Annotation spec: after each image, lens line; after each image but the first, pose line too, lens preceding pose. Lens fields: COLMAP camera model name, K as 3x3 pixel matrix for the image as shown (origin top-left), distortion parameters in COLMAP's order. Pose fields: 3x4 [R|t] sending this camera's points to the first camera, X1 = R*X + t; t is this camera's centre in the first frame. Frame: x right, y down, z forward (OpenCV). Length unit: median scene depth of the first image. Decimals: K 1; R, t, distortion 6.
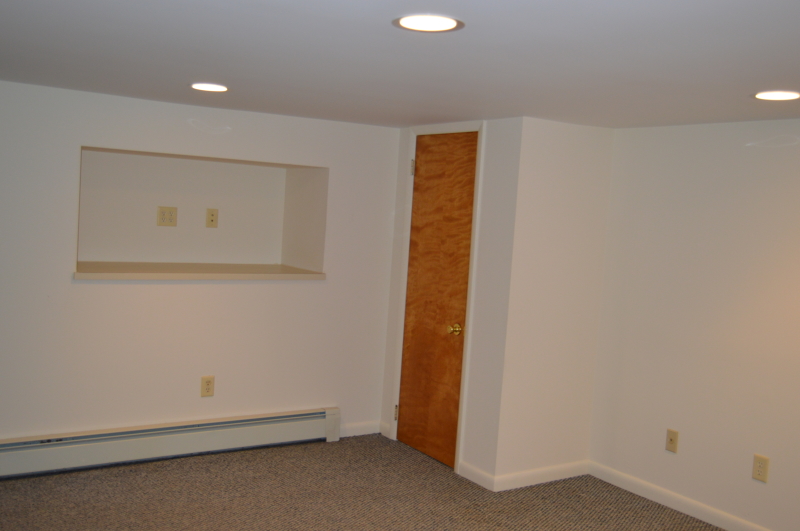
lens RADIAL K [[816.1, 0, 400.0], [0, 816.1, 265.5], [0, 0, 1]] dist [0.001267, 0.000972]
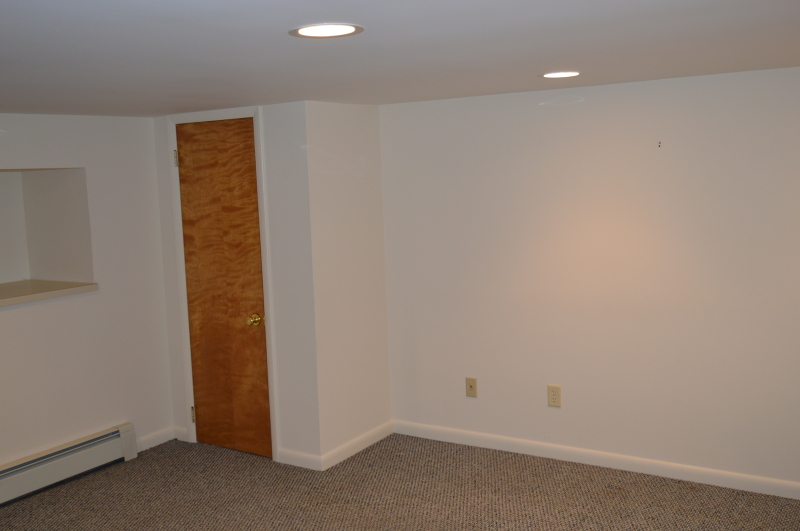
lens RADIAL K [[816.1, 0, 400.0], [0, 816.1, 265.5], [0, 0, 1]] dist [0.001267, 0.000972]
pose [[0.910124, -0.144148, 0.388454, -0.140092], [0.124858, 0.989366, 0.074599, -0.037007], [-0.395076, -0.019393, 0.918444, 0.025926]]
